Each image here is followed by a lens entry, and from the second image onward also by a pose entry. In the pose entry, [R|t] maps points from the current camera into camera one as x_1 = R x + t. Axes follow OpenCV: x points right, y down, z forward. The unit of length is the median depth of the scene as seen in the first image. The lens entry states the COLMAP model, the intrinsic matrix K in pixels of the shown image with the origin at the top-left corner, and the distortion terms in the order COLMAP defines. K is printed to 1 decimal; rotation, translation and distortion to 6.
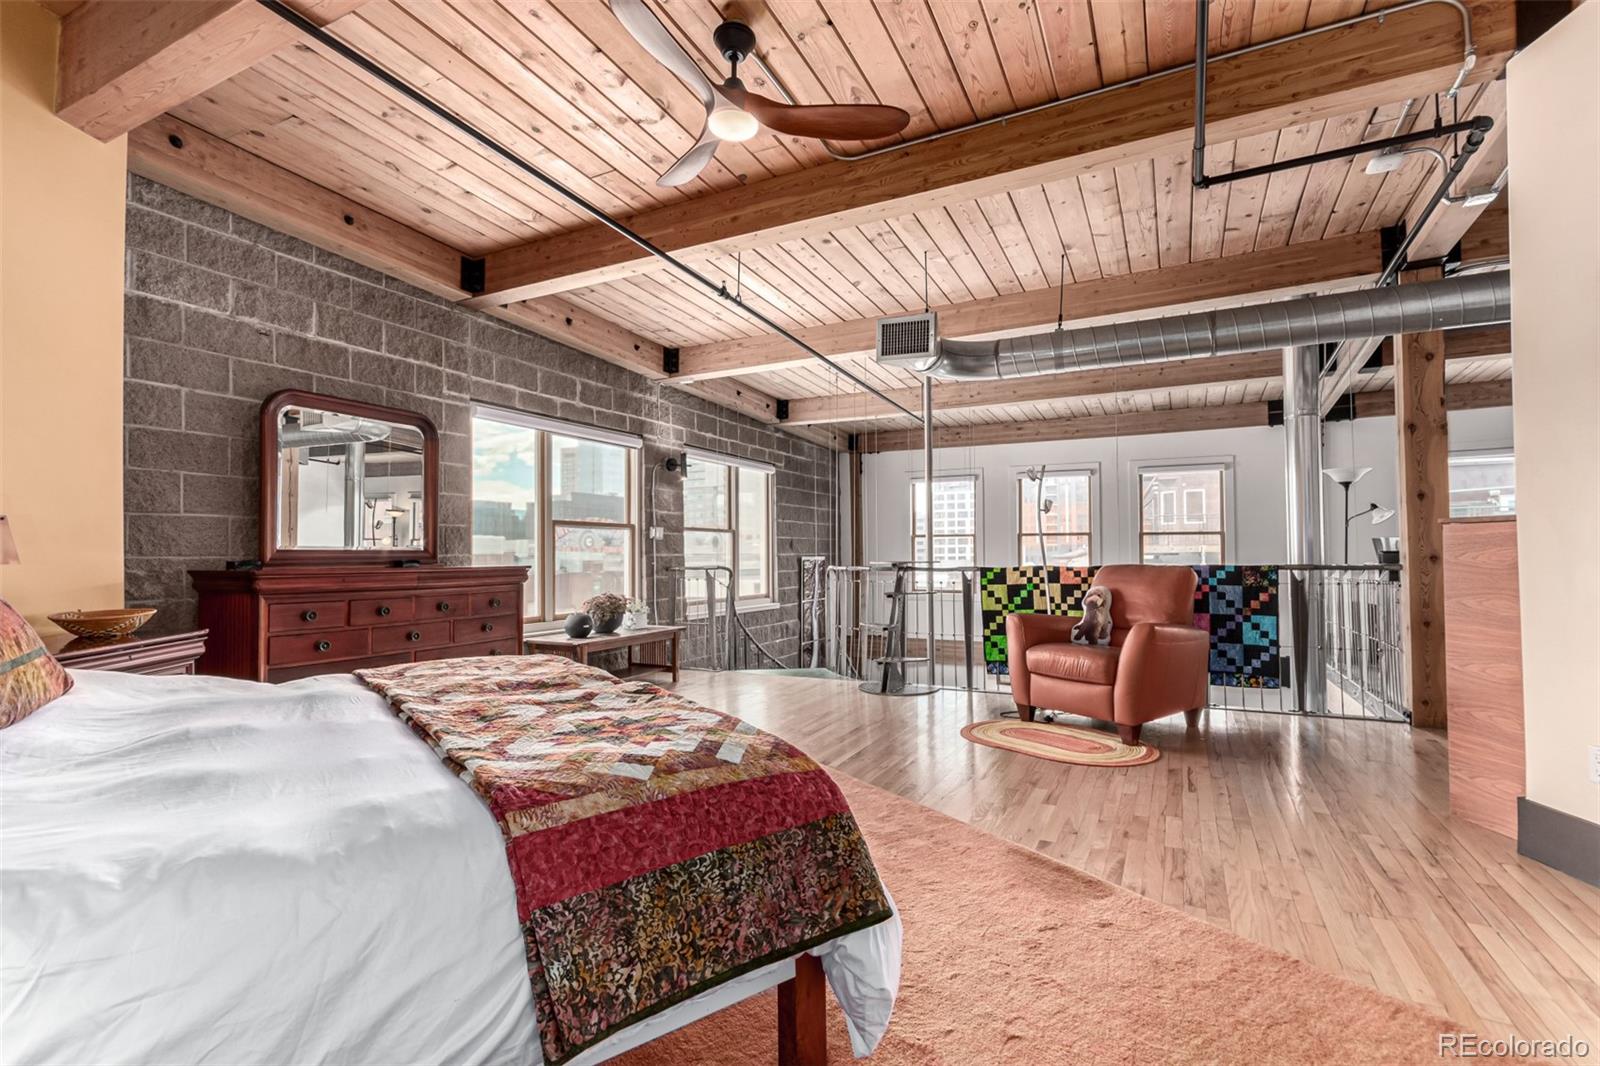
lens RADIAL K [[747.0, 0, 797.2], [0, 747.0, 549.1], [0, 0, 1]] dist [-0.001109, 0.000212]
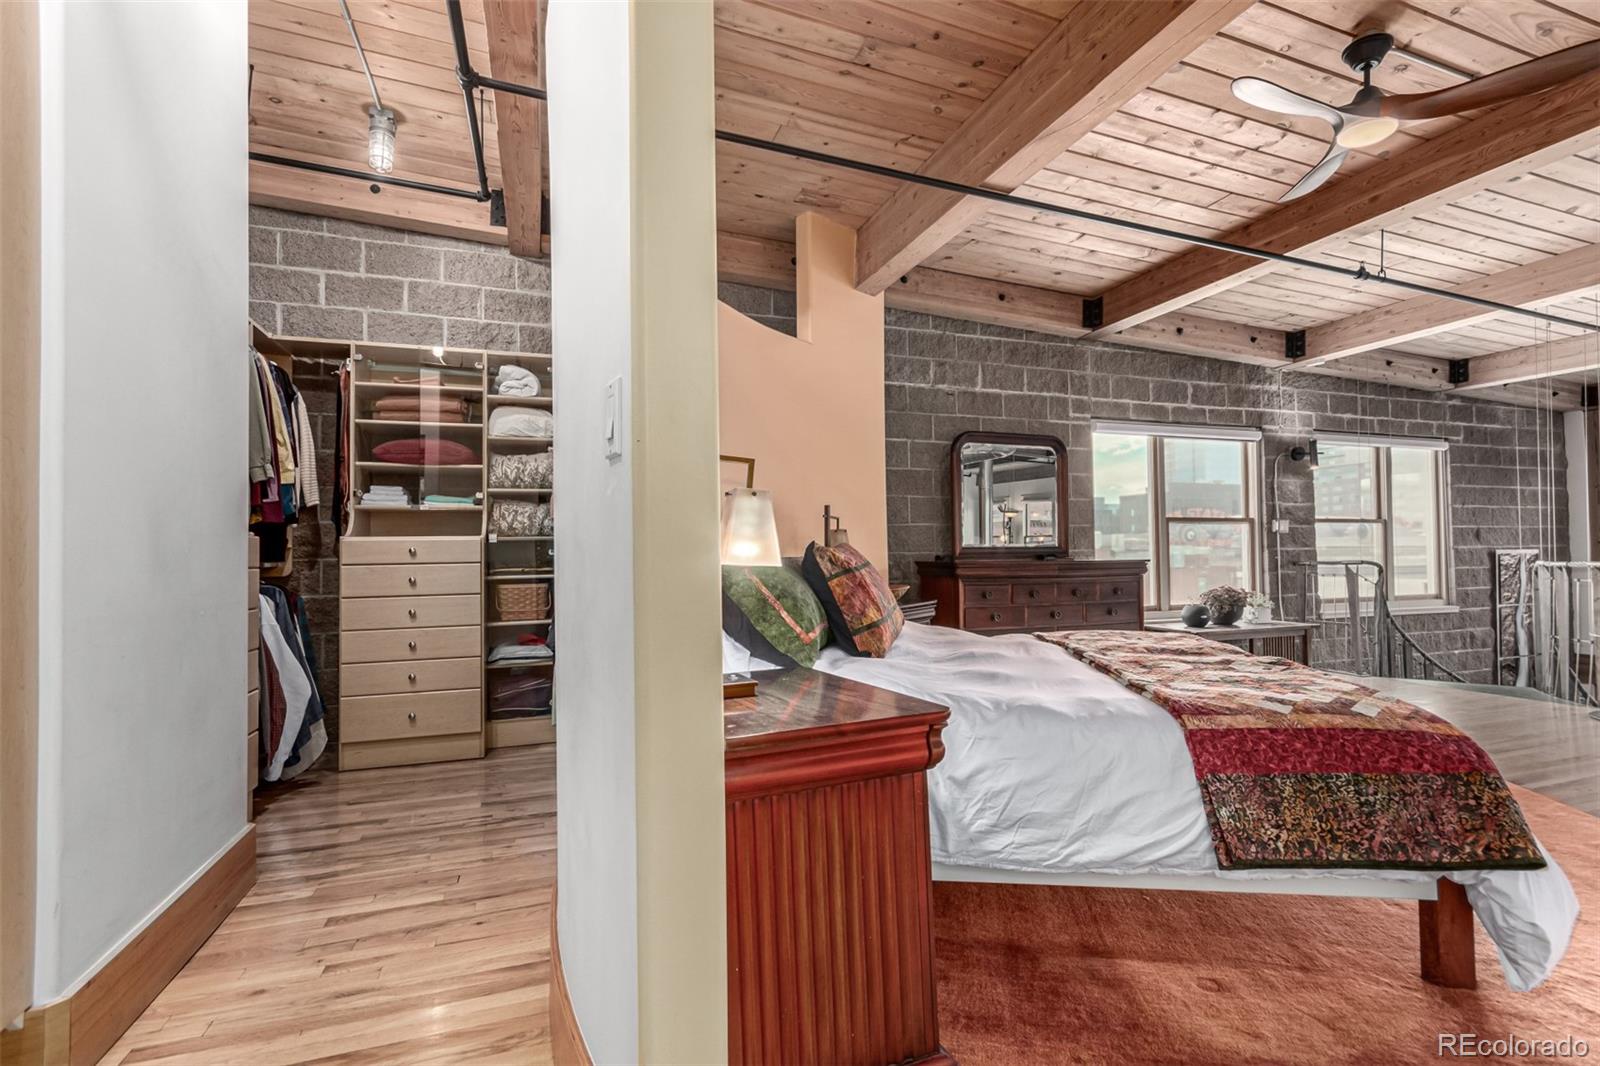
lens RADIAL K [[729.1, 0, 794.4], [0, 729.1, 537.2], [0, 0, 1]] dist [0.009776, -0.001902]
pose [[0.718834, -0.016769, -0.694979, 0.027963], [0.010807, 0.999858, -0.012948, -0.002990], [0.695098, 0.001797, 0.718913, -0.188270]]
